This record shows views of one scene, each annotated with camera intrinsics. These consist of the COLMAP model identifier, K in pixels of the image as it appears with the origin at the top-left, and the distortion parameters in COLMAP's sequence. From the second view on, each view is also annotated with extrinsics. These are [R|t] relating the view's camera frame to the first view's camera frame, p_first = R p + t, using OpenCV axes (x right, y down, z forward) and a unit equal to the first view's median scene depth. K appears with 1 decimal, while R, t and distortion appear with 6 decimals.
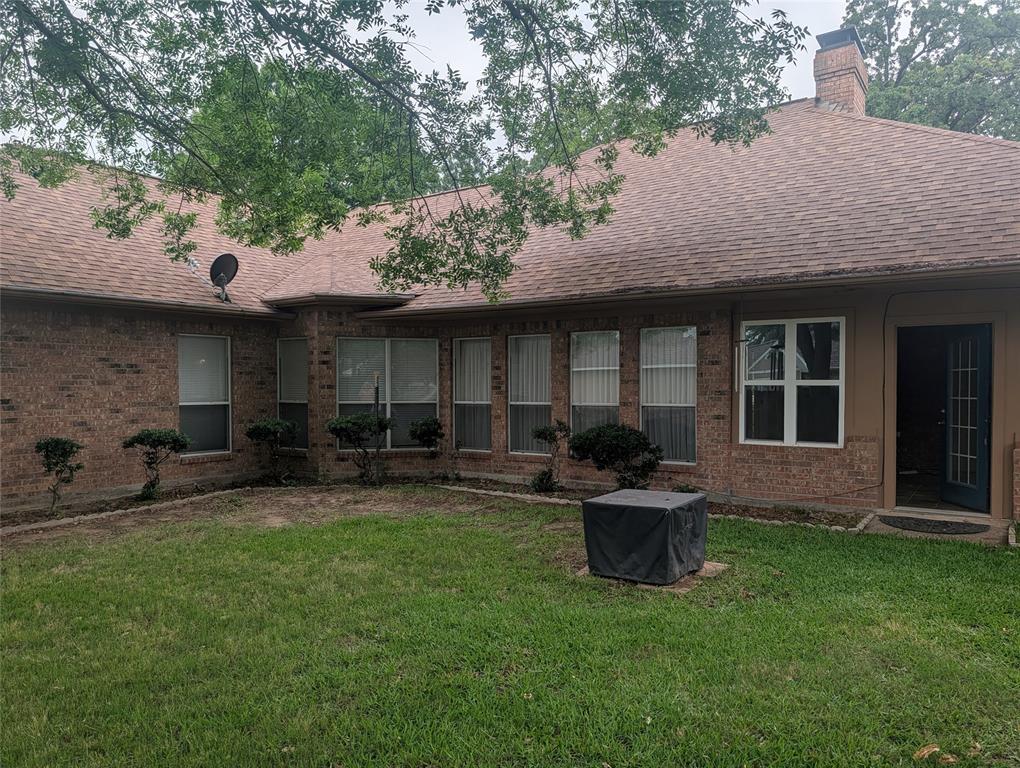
lens RADIAL K [[725.2, 0, 511.9], [0, 725.2, 388.7], [0, 0, 1]] dist [0.071398, -0.100413]
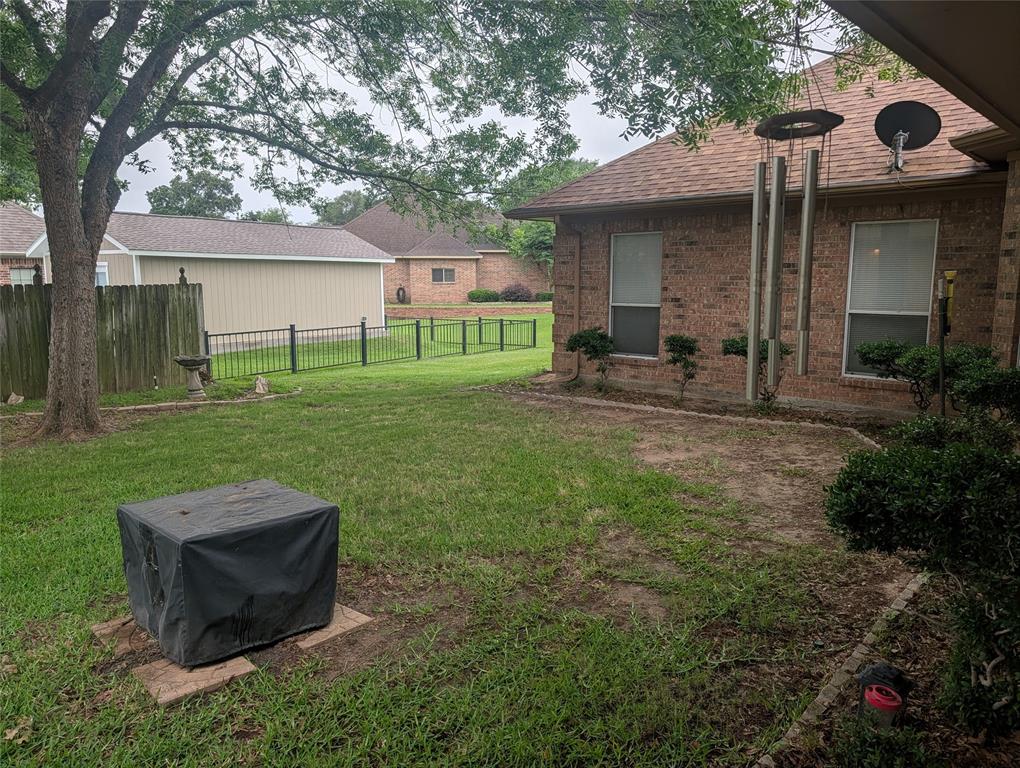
lens RADIAL K [[725.2, 0, 511.9], [0, 725.2, 388.7], [0, 0, 1]] dist [0.071398, -0.100413]
pose [[-0.140003, 0.157031, -0.977620, 0.463437], [-0.007523, 0.987147, 0.159639, -0.024150], [0.990122, 0.029704, -0.137023, 0.852048]]
